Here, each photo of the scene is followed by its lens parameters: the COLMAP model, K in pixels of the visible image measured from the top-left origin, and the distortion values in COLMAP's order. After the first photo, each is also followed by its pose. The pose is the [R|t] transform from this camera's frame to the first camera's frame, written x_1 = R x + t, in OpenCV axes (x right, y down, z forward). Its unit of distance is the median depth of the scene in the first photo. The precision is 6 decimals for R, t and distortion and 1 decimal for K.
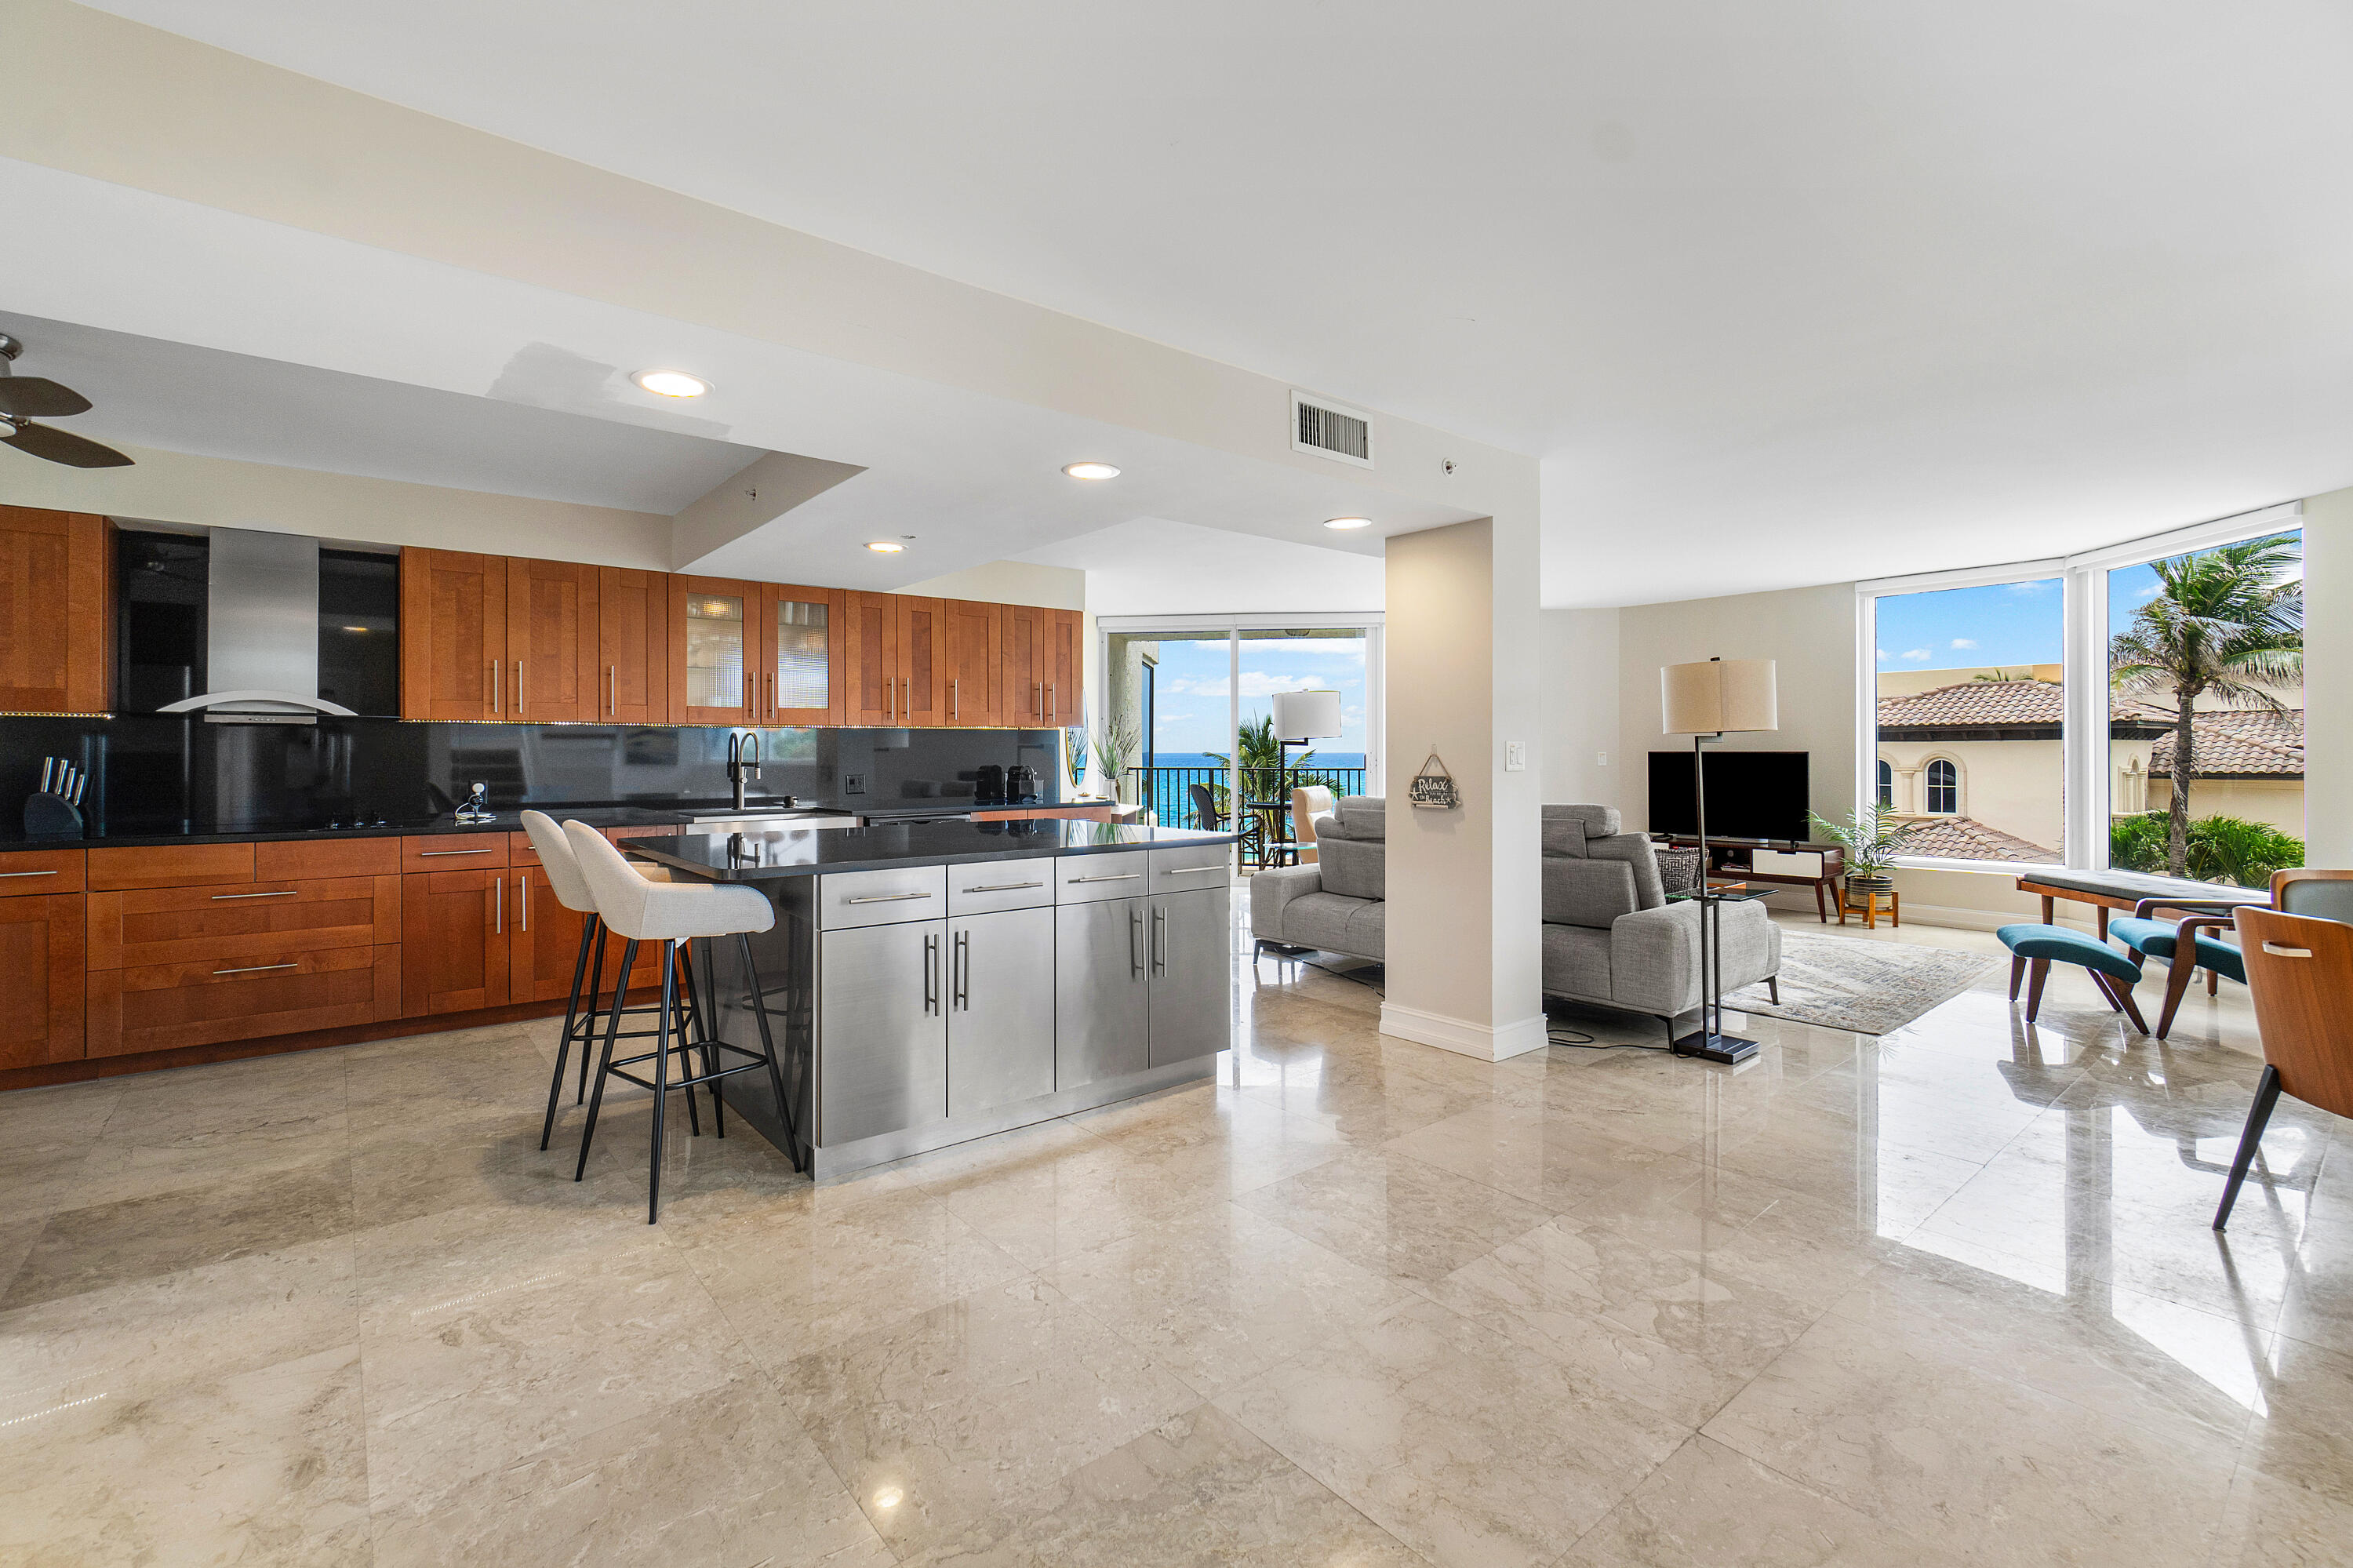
lens RADIAL K [[1054.4, 0, 1179.9], [0, 1054.4, 729.7], [0, 0, 1]] dist [-0.000611, -0.000233]
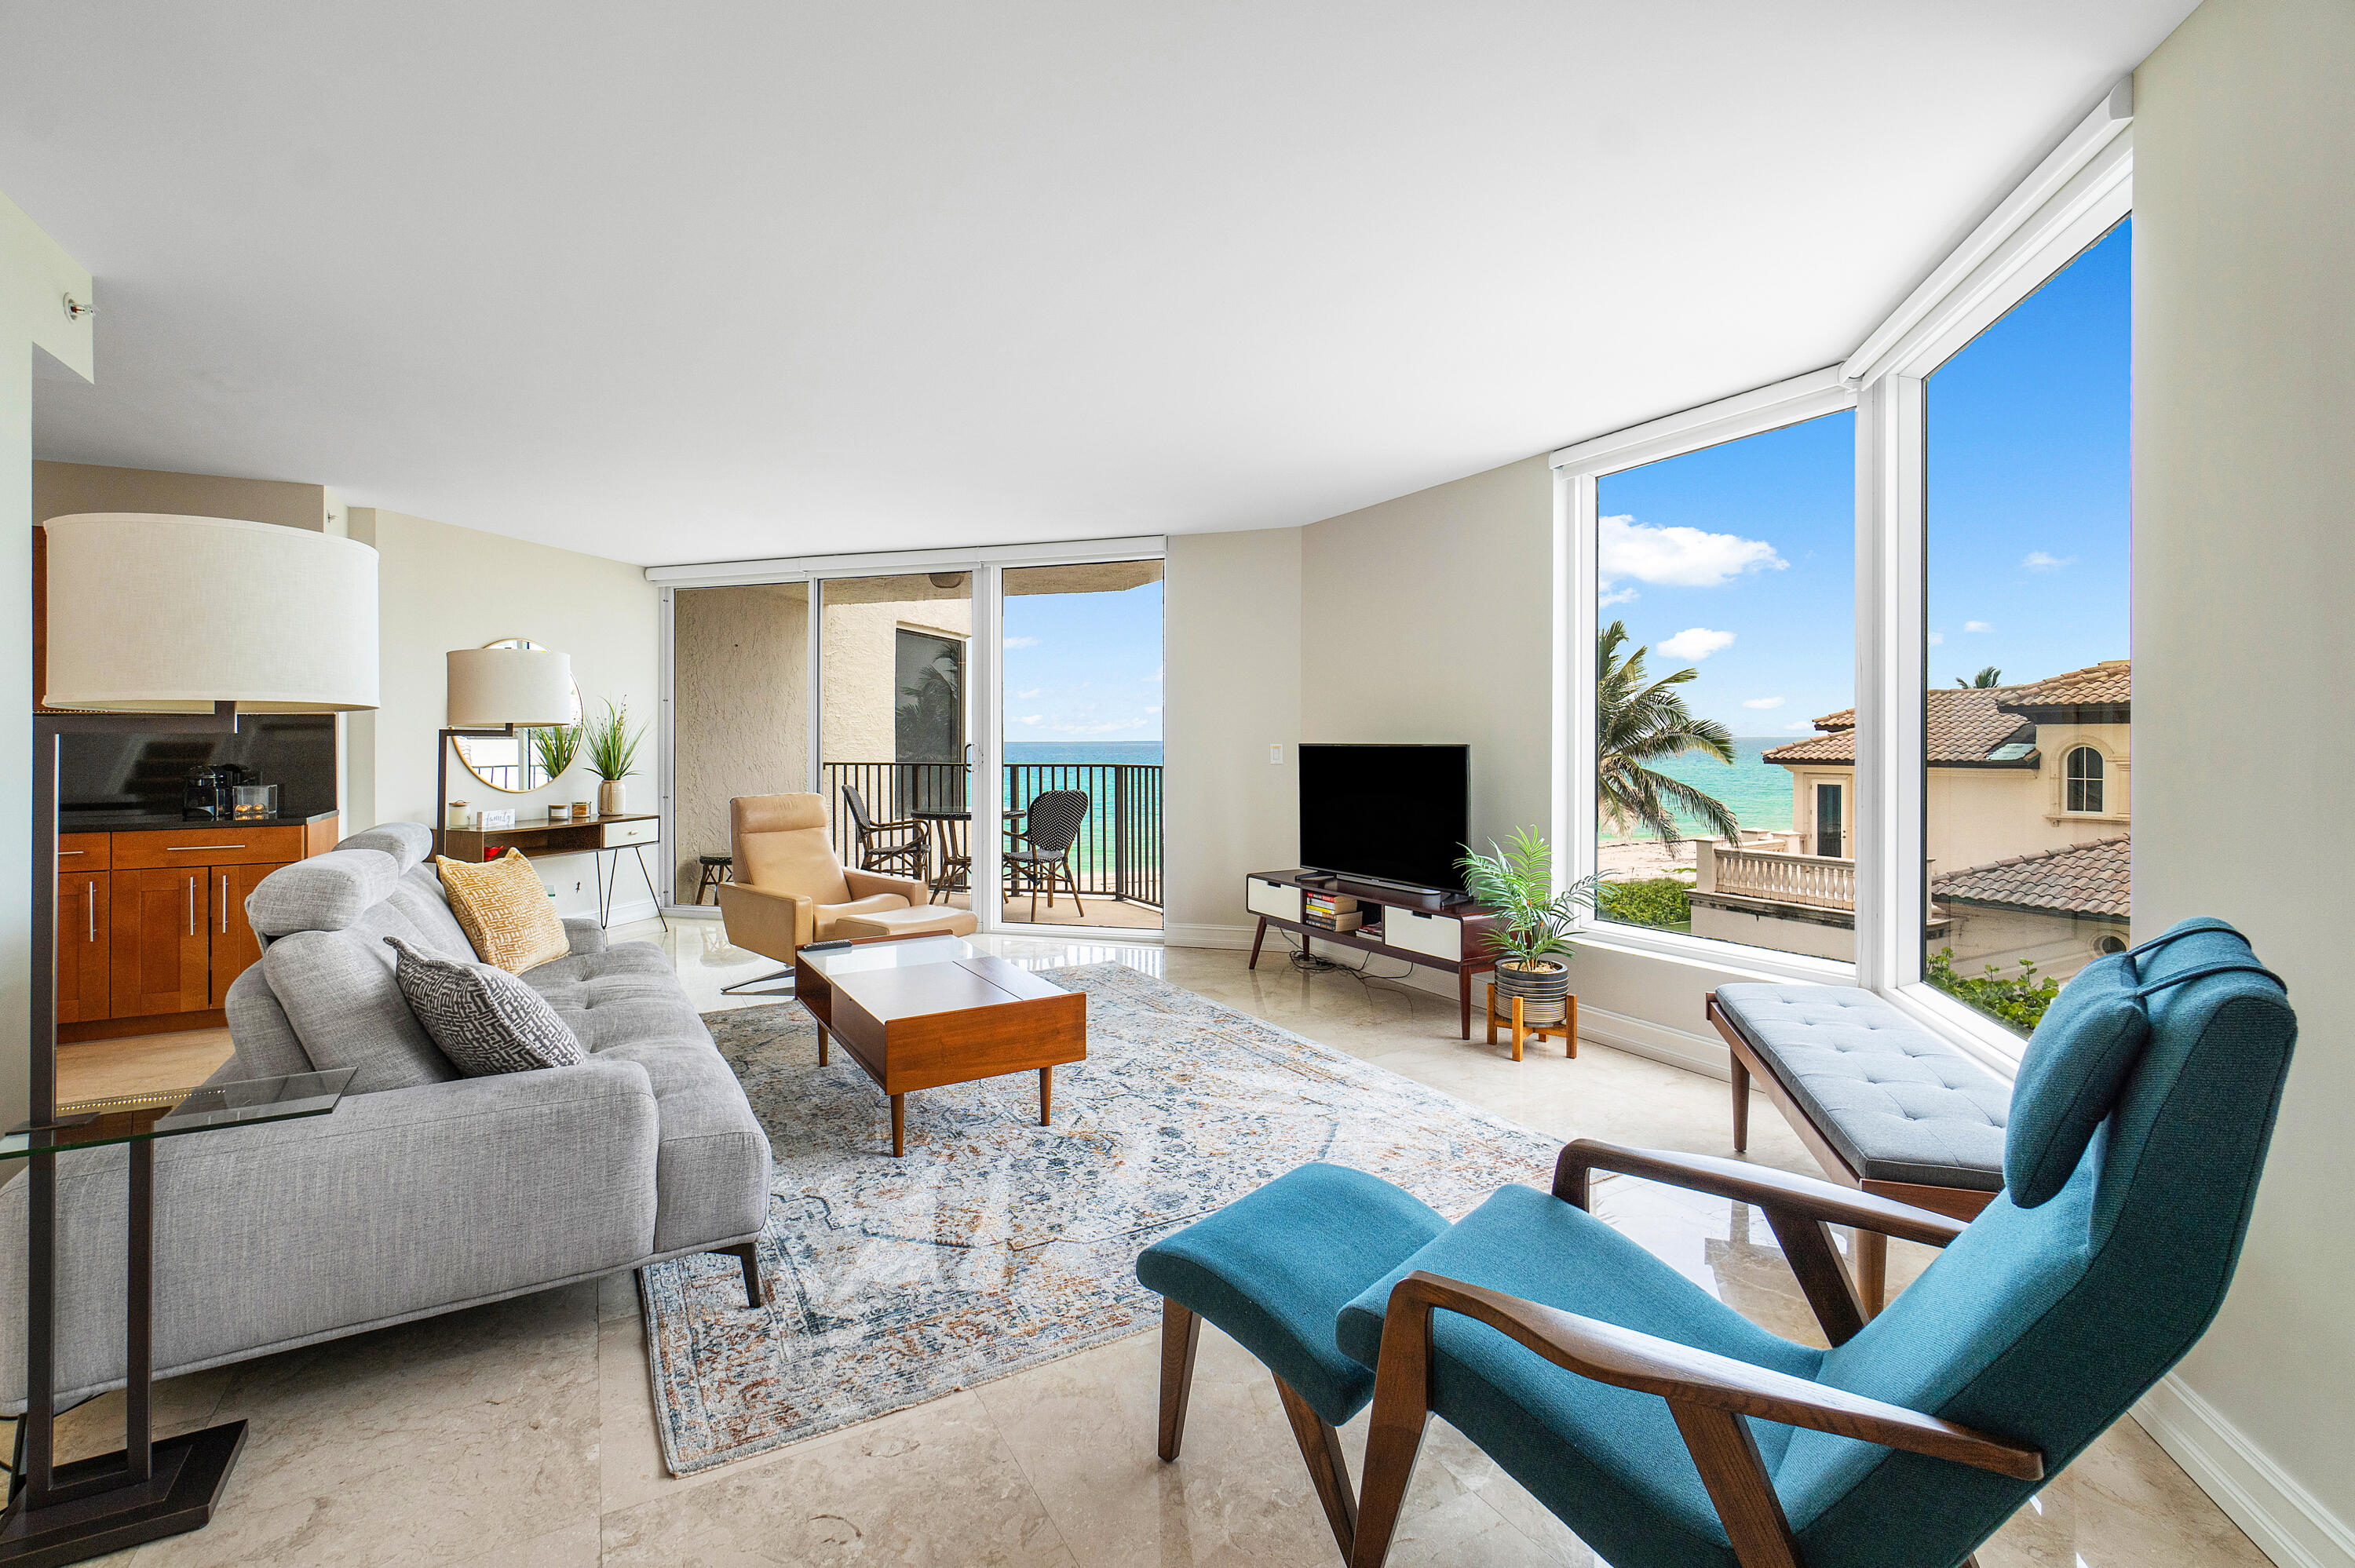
lens RADIAL K [[1055.1, 0, 1180.9], [0, 1055.1, 729.7], [0, 0, 1]] dist [-0.000611, -0.000233]
pose [[0.981999, -0.003994, -0.188843, 0.708023], [0.006311, 0.999912, 0.011669, 0.007044], [0.188780, -0.012650, 0.981938, 0.505513]]
